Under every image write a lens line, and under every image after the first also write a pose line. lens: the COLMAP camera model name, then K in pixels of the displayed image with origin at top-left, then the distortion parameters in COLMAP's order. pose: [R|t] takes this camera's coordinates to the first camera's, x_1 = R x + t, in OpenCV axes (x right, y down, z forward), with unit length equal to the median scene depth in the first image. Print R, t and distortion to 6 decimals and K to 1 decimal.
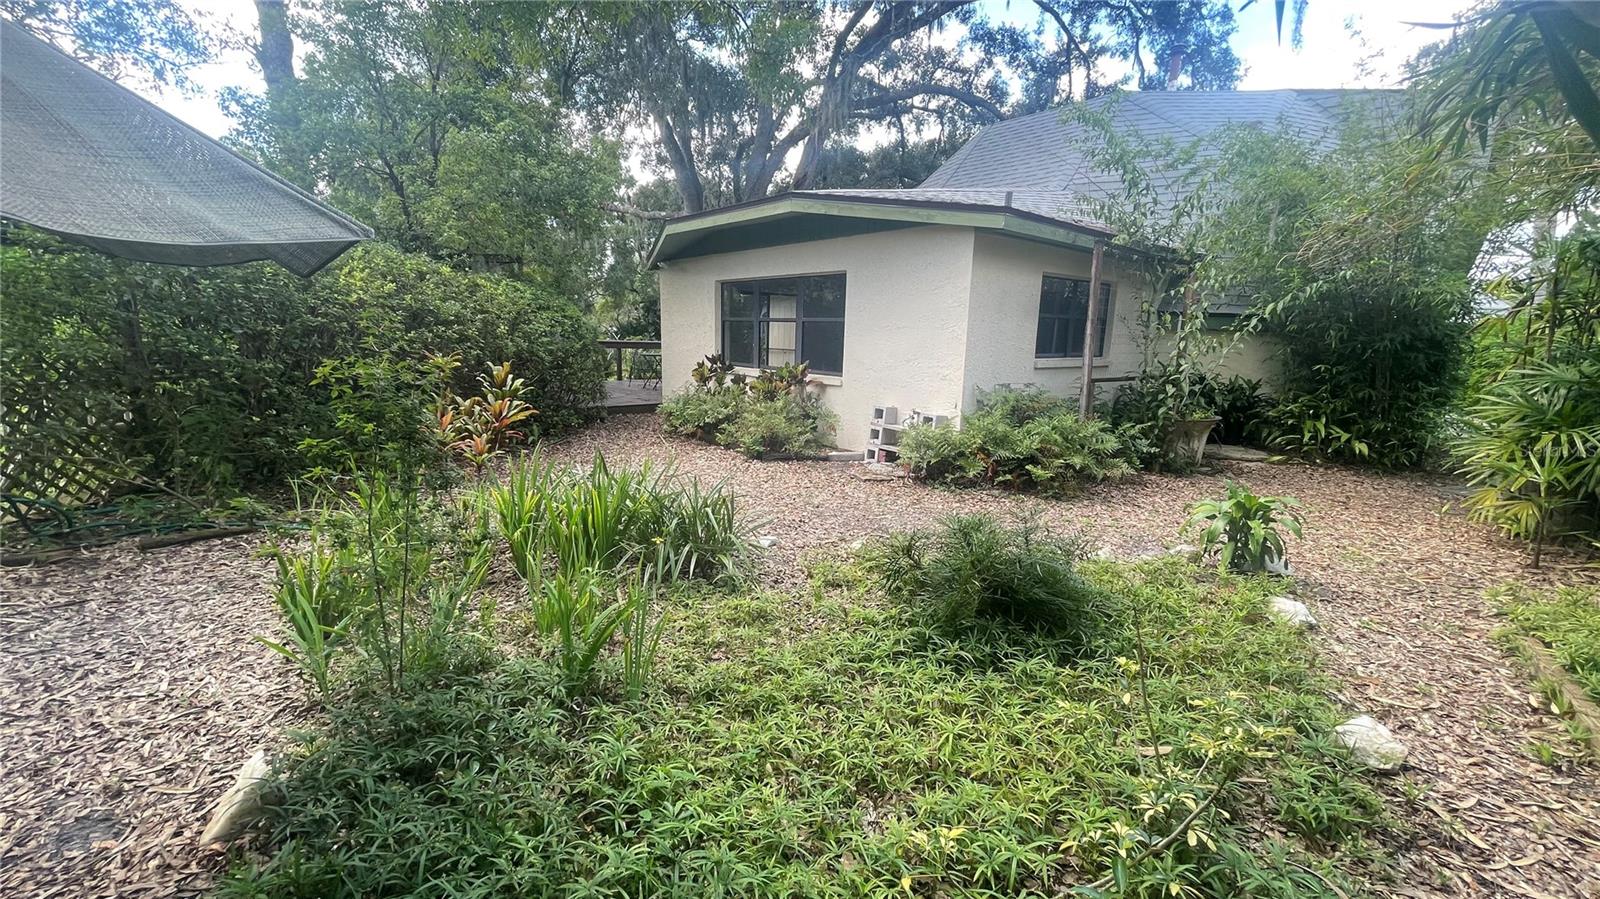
lens RADIAL K [[648.5, 0, 804.0], [0, 648.5, 451.3], [0, 0, 1]] dist [-0.005815, 0.001412]
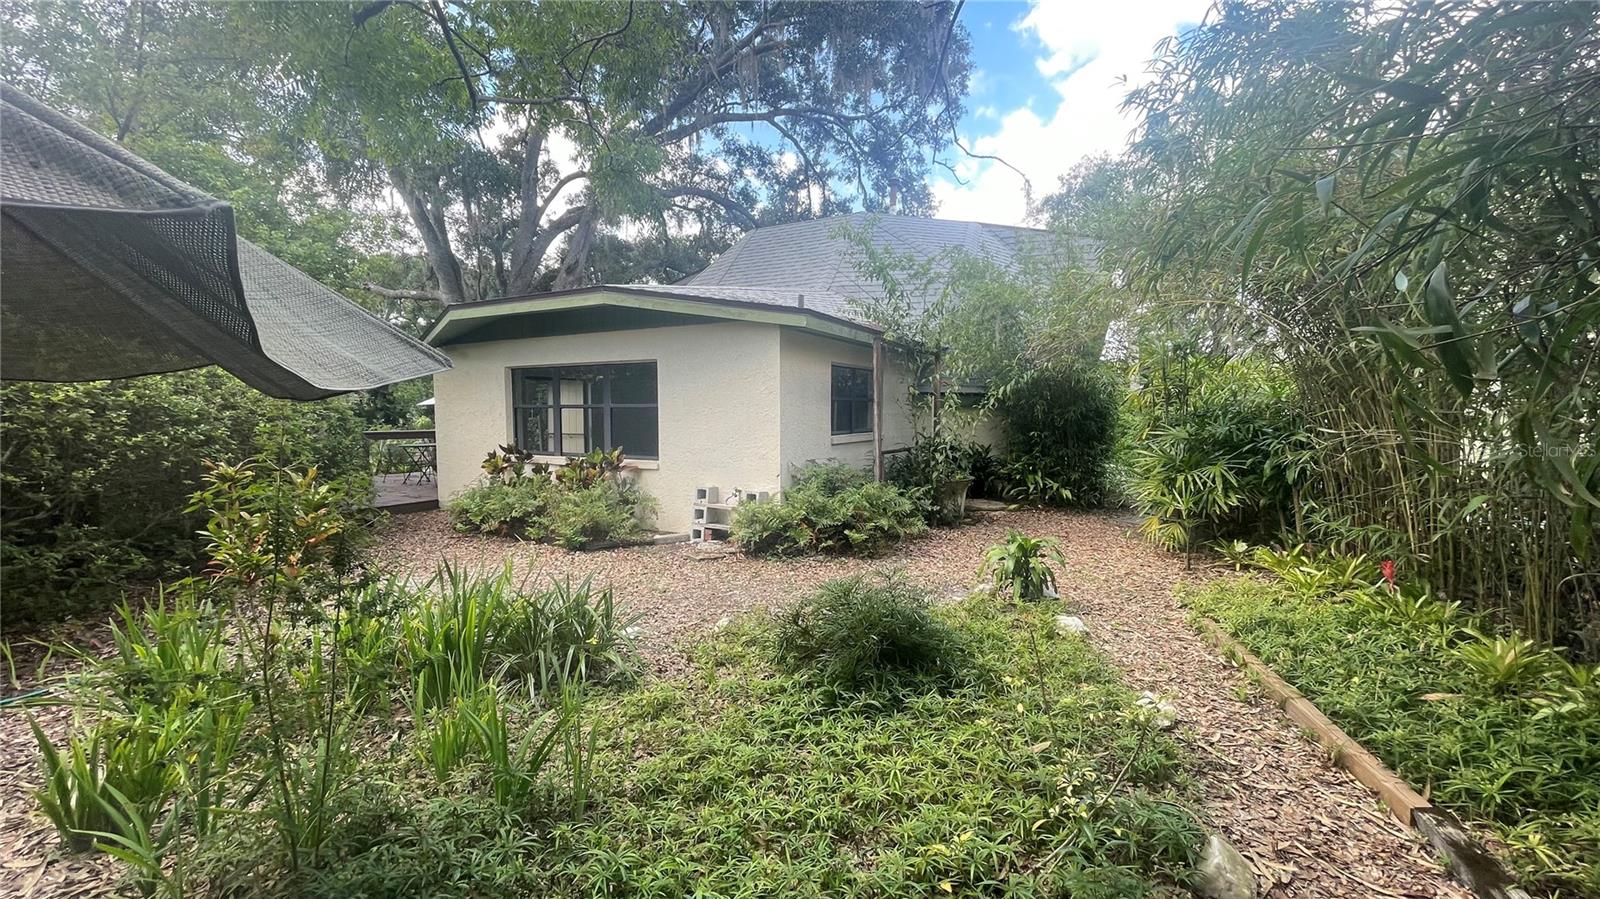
lens RADIAL K [[648.5, 0, 795.6], [0, 648.5, 450.4], [0, 0, 1]] dist [-0.005815, 0.001412]
pose [[0.929705, -0.047849, 0.365182, -0.130241], [0.089682, 0.991092, -0.098458, -0.012741], [-0.357218, 0.124287, 0.925715, -0.030950]]
